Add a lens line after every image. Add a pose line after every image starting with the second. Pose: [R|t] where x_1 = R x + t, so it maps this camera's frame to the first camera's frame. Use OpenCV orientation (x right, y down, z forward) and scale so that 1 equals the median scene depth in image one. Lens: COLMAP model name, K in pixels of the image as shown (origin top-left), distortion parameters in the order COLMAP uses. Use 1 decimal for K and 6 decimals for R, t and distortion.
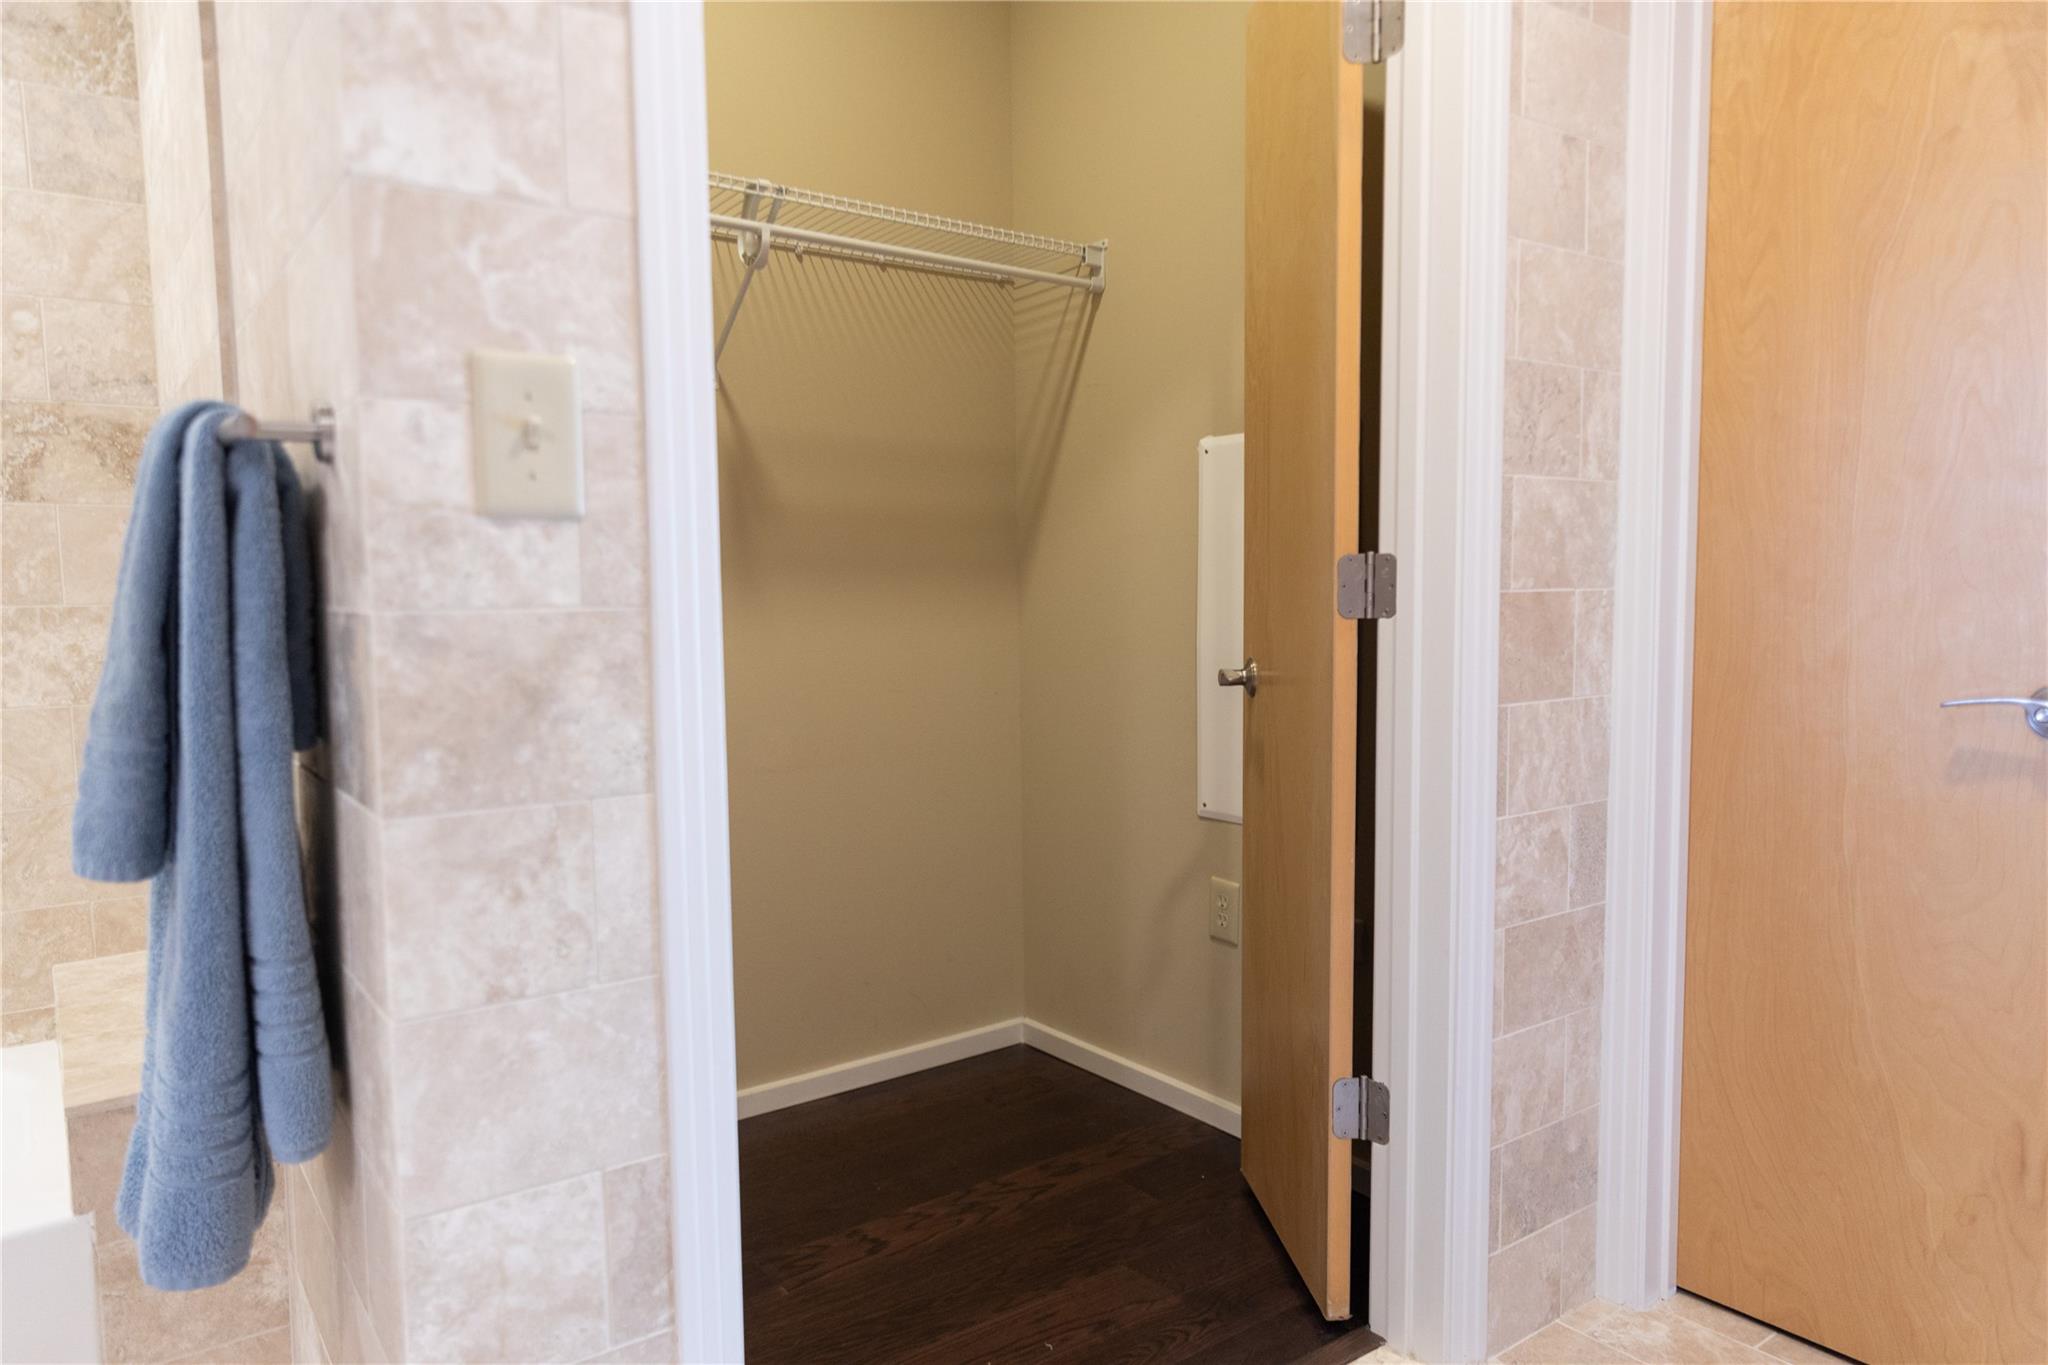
lens RADIAL K [[1357.2, 0, 1024.5], [0, 1357.2, 706.3], [0, 0, 1]] dist [-0.008082, 0.018634]
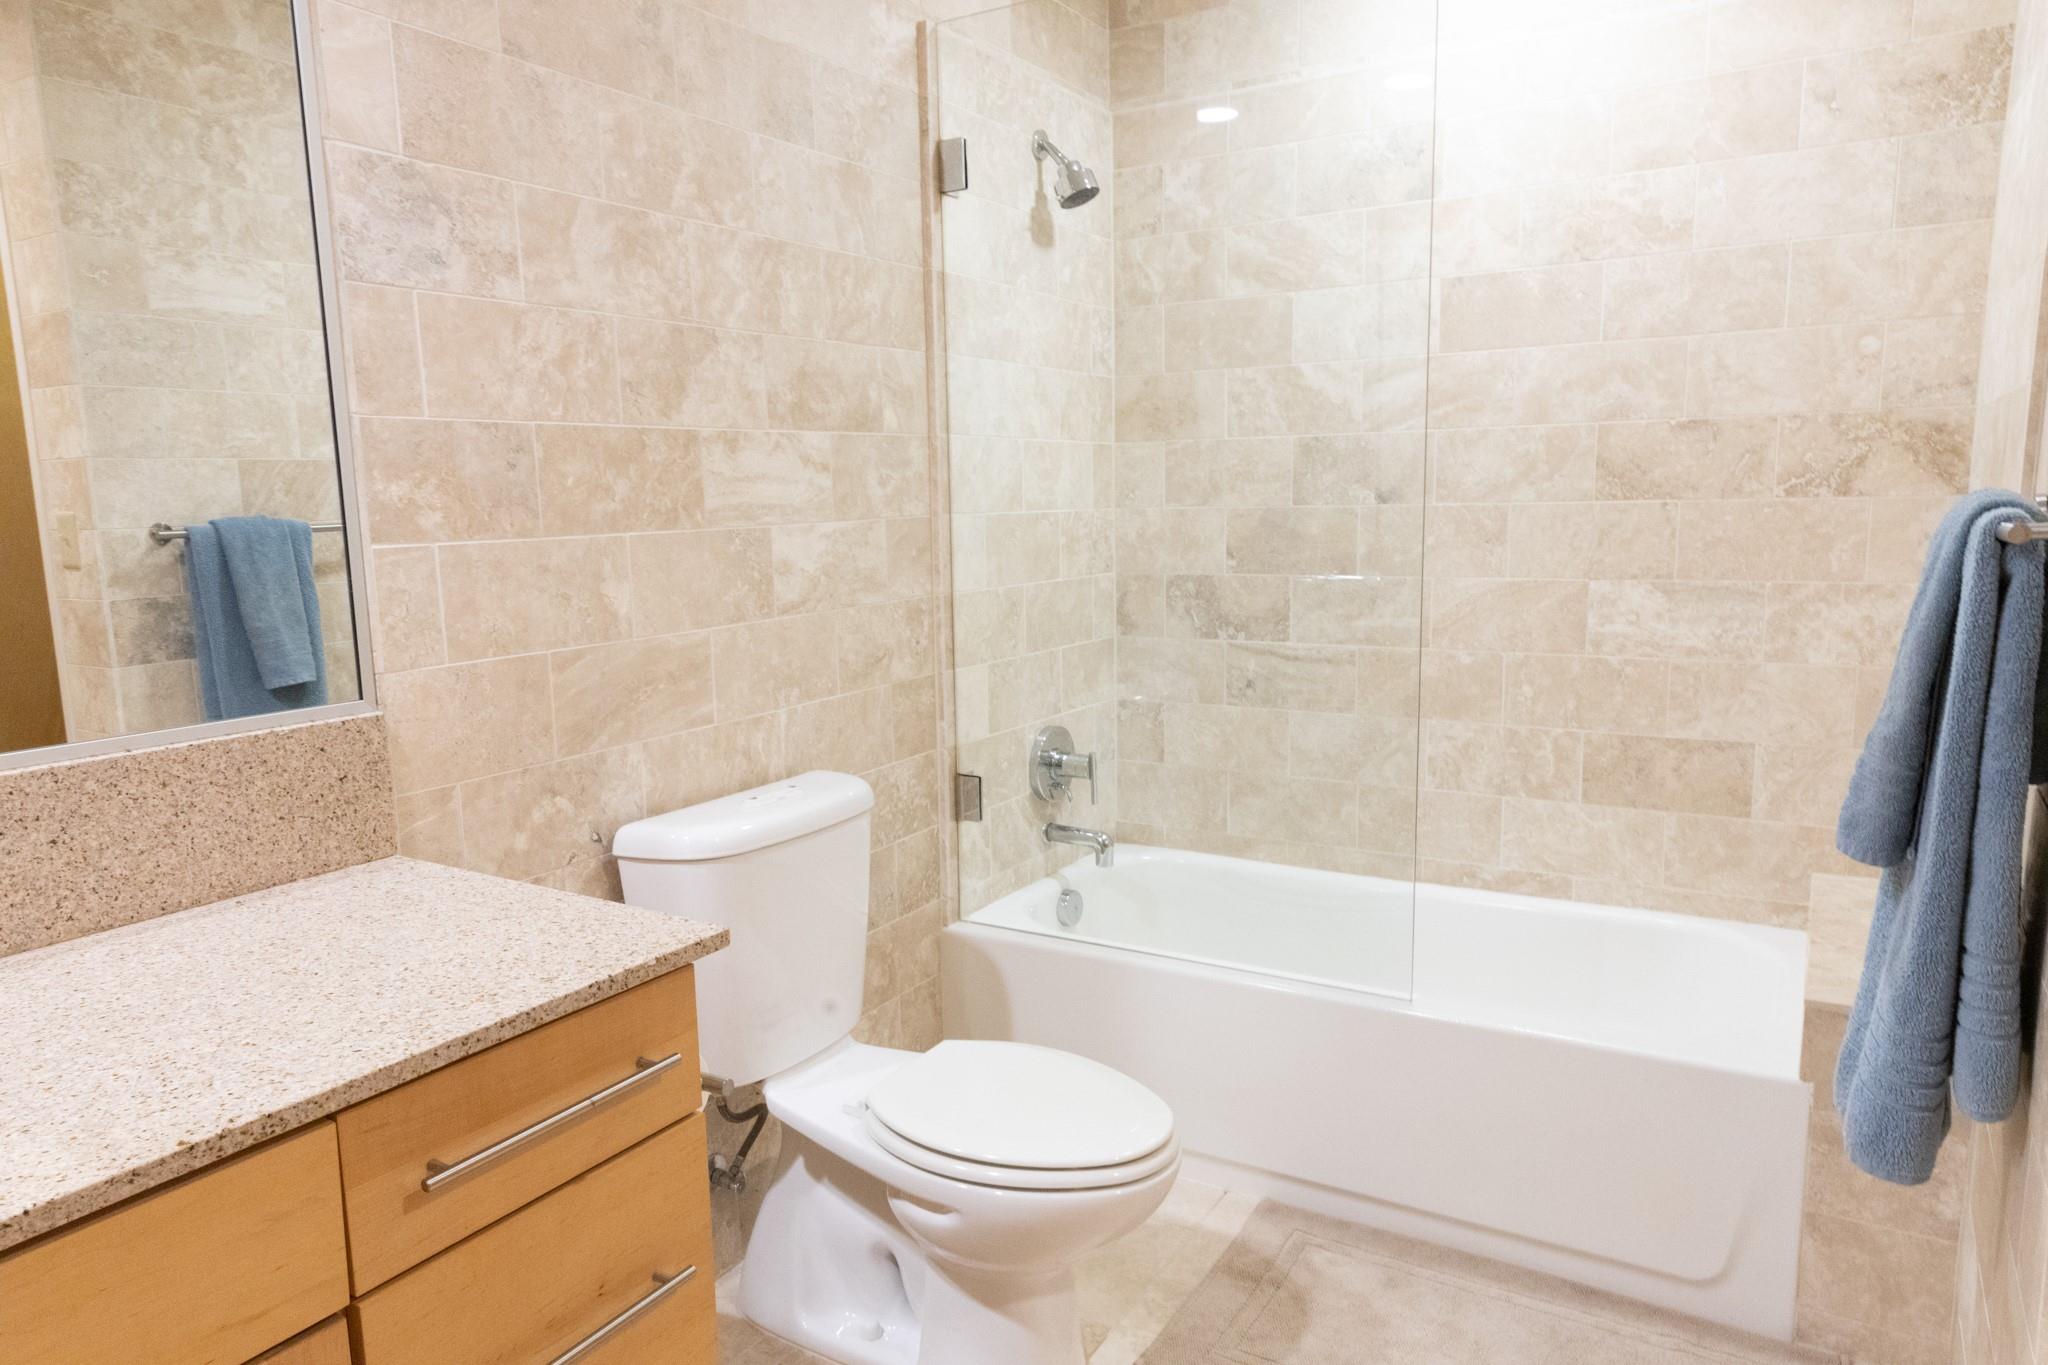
lens RADIAL K [[1354.0, 0, 1015.2], [0, 1354.0, 711.9], [0, 0, 1]] dist [0.006843, 0.007345]
pose [[0.390493, 0.150518, -0.908218, 0.103455], [-0.062425, 0.988602, 0.137000, -0.079724], [0.918487, 0.003198, 0.395439, -0.157948]]
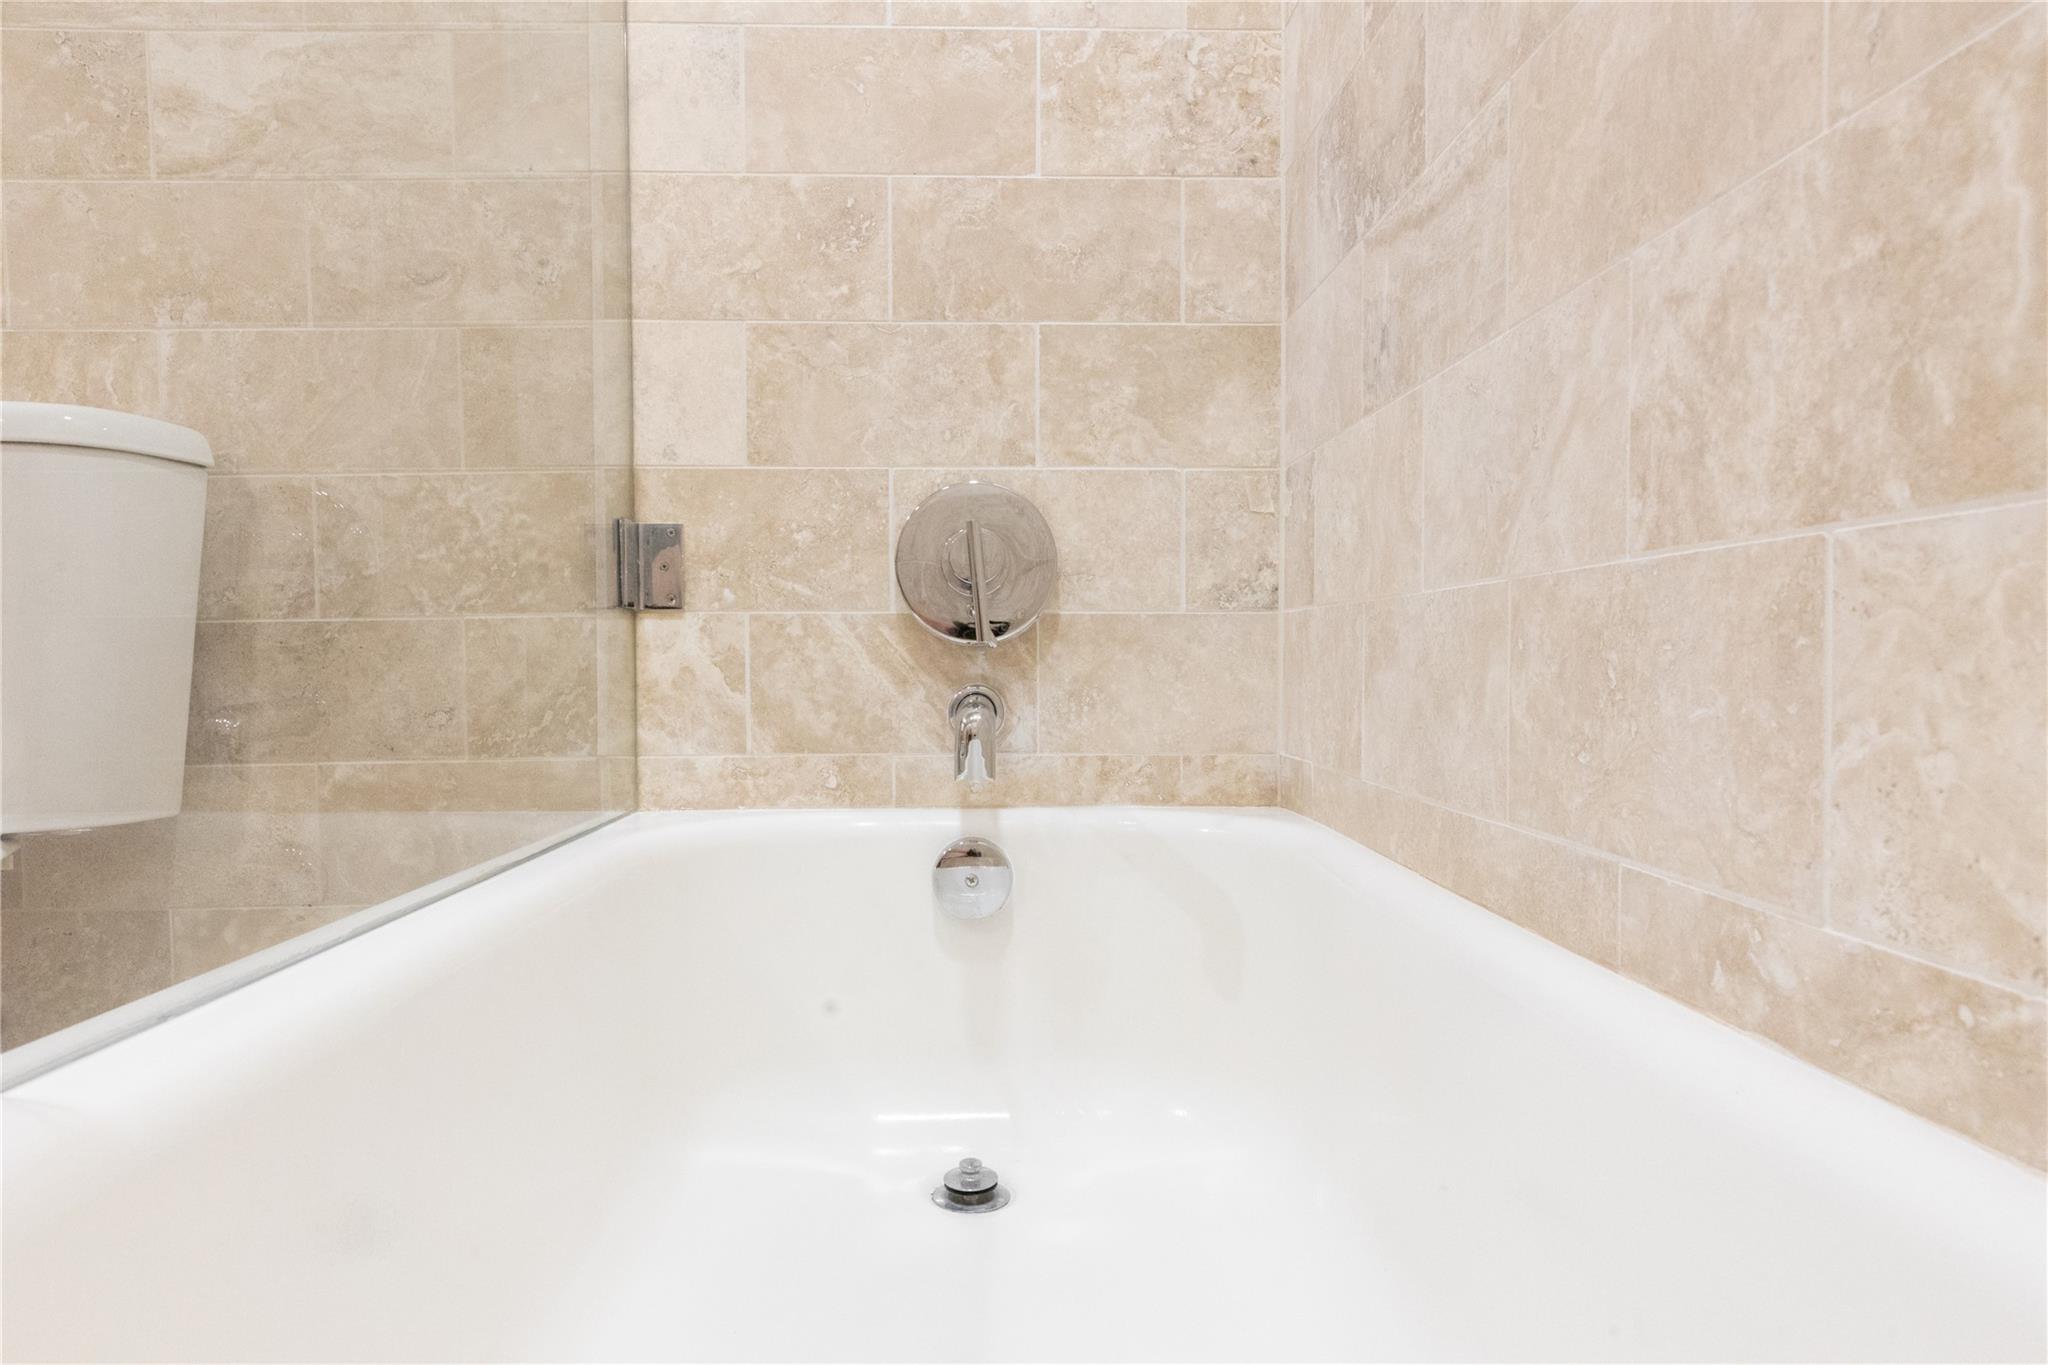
lens RADIAL K [[1324.3, 0, 1026.7], [0, 1324.3, 707.6], [0, 0, 1]] dist [-0.000278, 0.002844]
pose [[-0.559462, 0.041637, -0.827810, -0.664940], [-0.062160, 0.993817, 0.091997, 0.186720], [0.826522, 0.102926, -0.553415, 0.874051]]
